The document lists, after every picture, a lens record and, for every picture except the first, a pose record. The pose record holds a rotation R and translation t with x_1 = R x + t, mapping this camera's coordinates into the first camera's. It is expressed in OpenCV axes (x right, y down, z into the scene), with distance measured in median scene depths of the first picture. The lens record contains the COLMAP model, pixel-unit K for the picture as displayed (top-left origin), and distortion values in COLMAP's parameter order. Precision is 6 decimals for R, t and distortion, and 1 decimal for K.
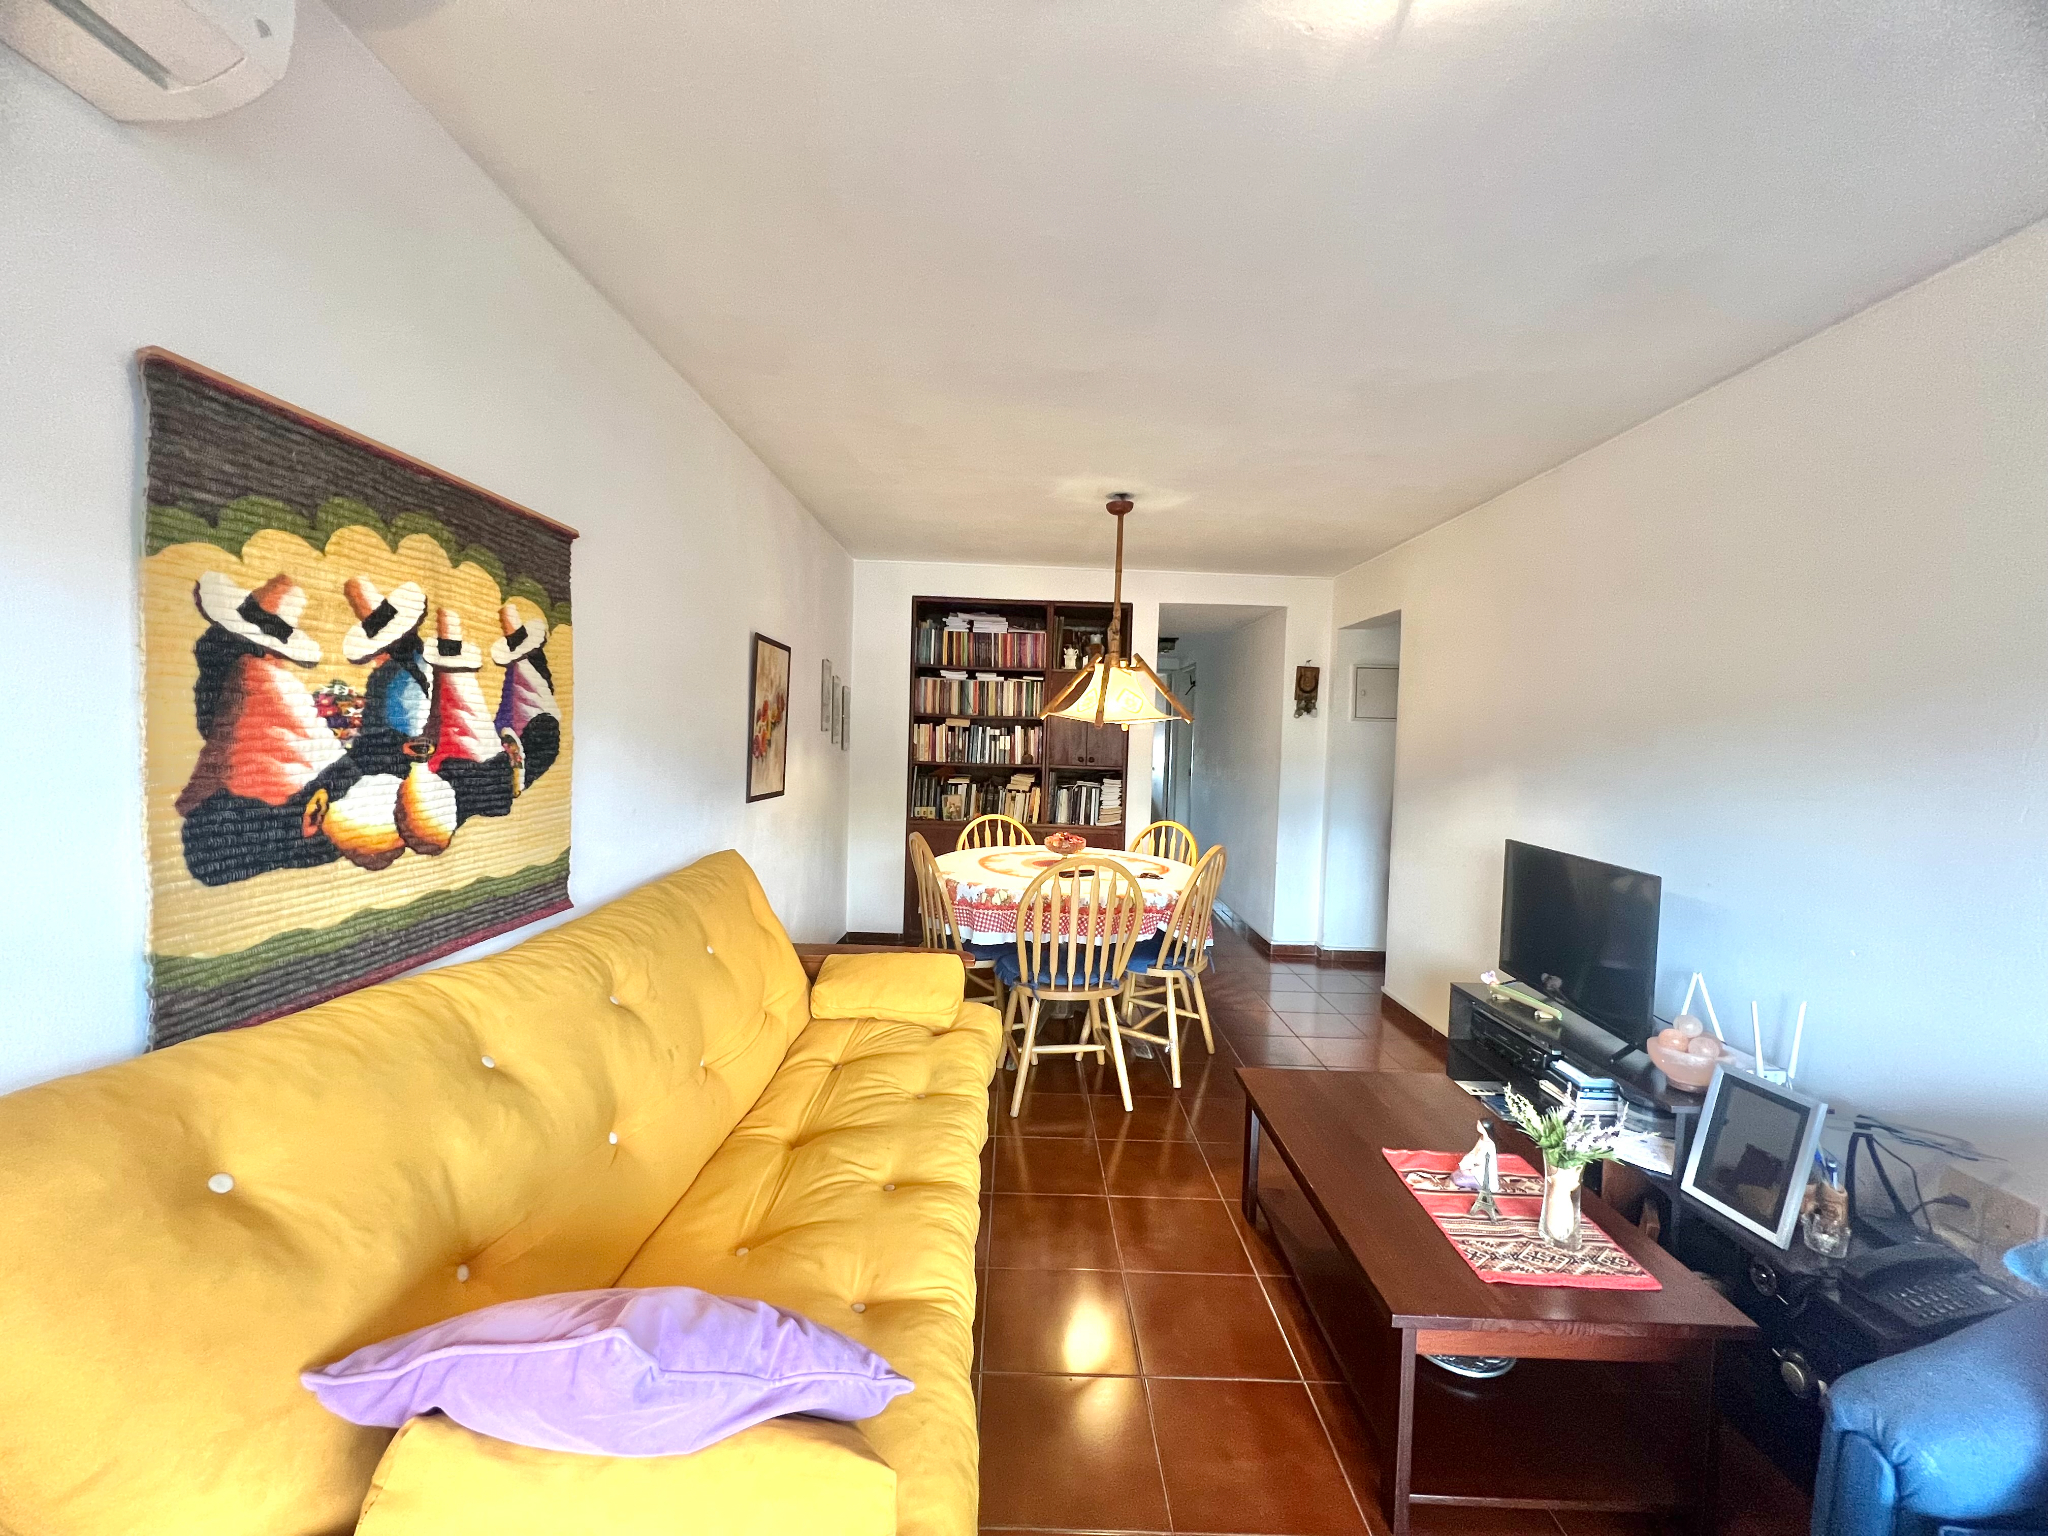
lens RADIAL K [[823.5, 0, 1024.4], [0, 823.5, 761.7], [0, 0, 1]] dist [-0.001769, 0.000199]
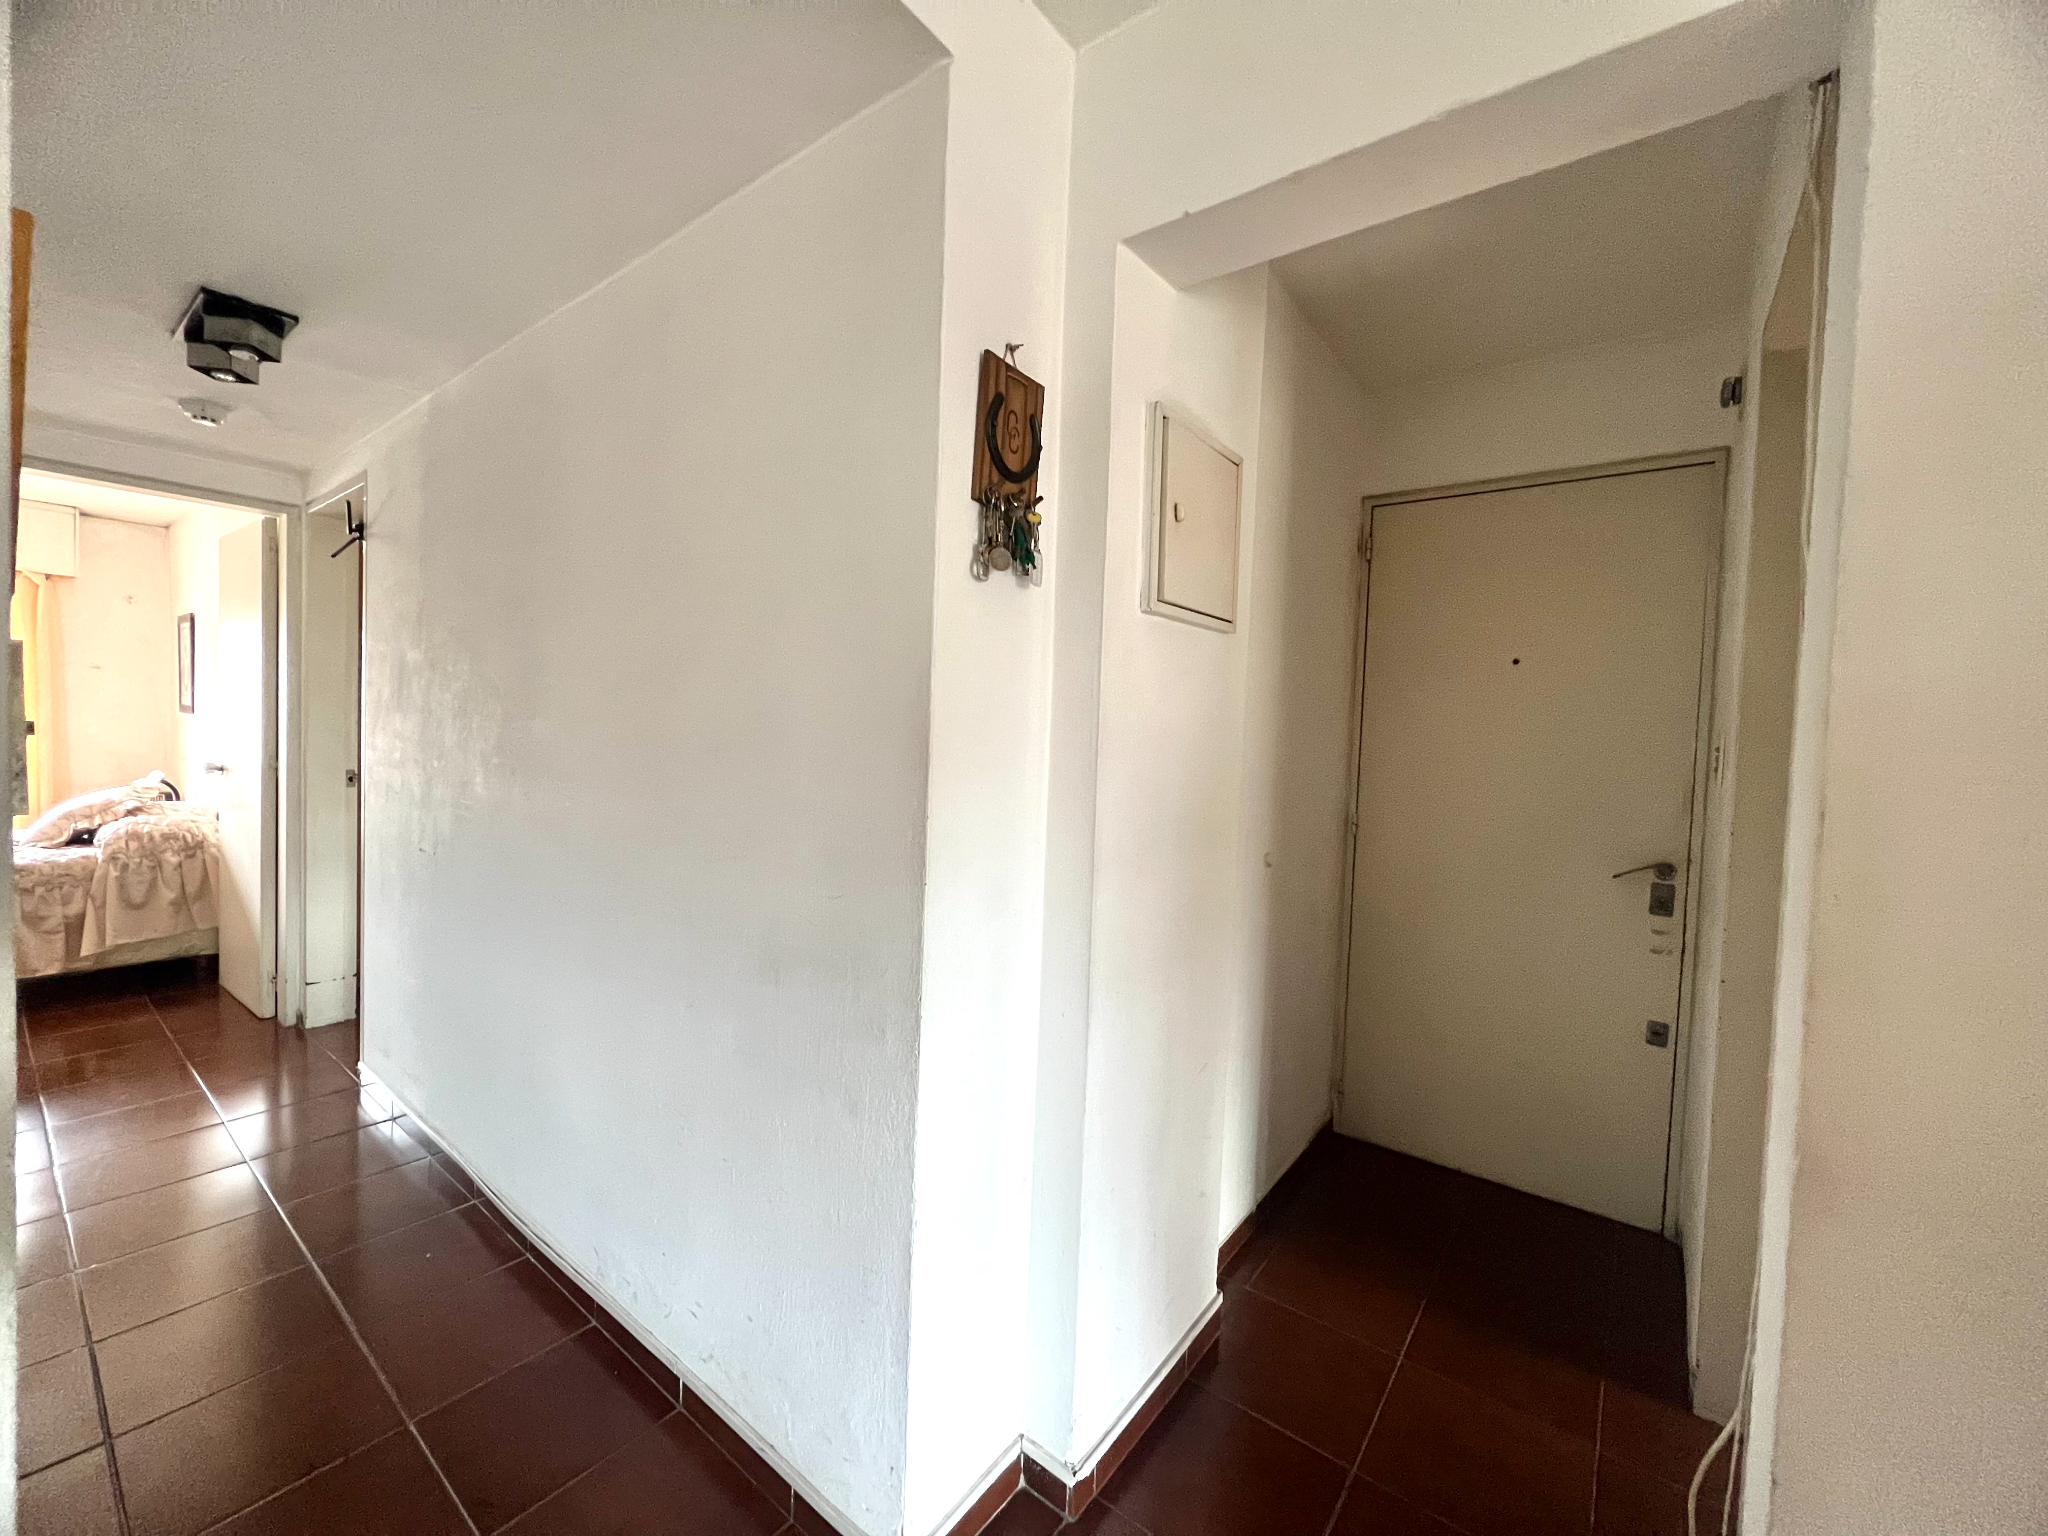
lens RADIAL K [[823.5, 0, 1019.6], [0, 823.5, 763.4], [0, 0, 1]] dist [-0.001769, 0.000199]
pose [[0.618203, -0.037629, 0.785117, 0.338981], [0.009540, 0.999139, 0.040375, -0.023620], [-0.785961, -0.017470, 0.618029, 1.868667]]
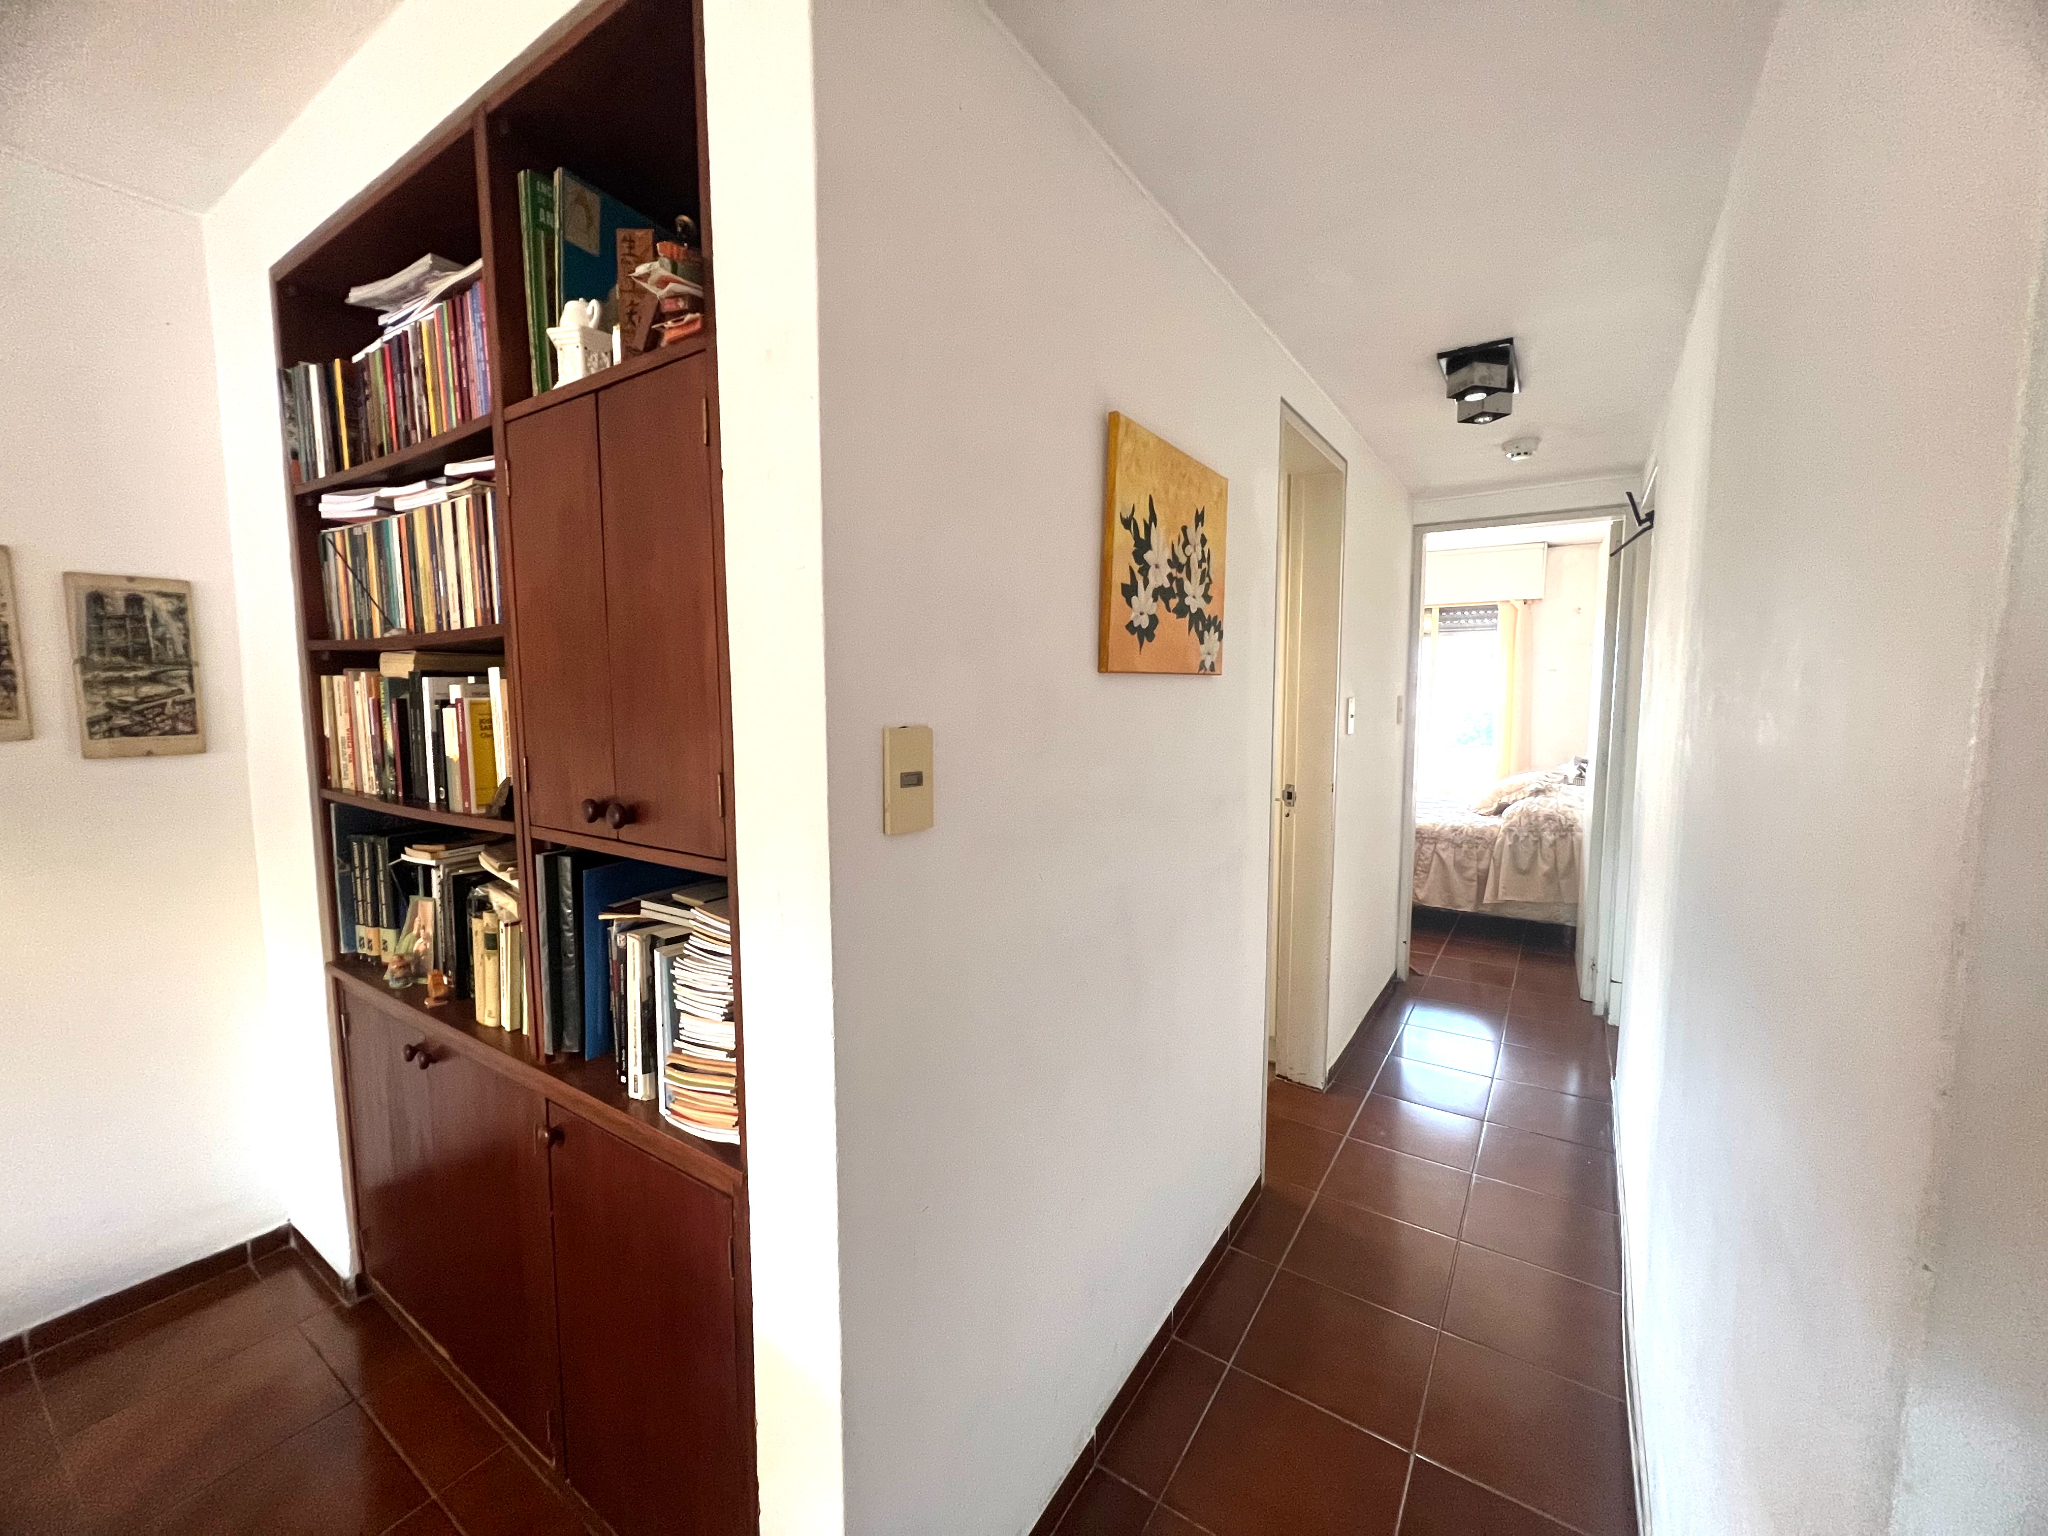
lens RADIAL K [[823.5, 0, 1020.0], [0, 823.5, 763.8], [0, 0, 1]] dist [-0.001769, 0.000199]
pose [[0.824692, 0.020582, -0.565207, 0.622996], [0.008471, 0.998776, 0.048731, -0.053590], [0.565519, -0.044976, 0.823508, 1.954822]]
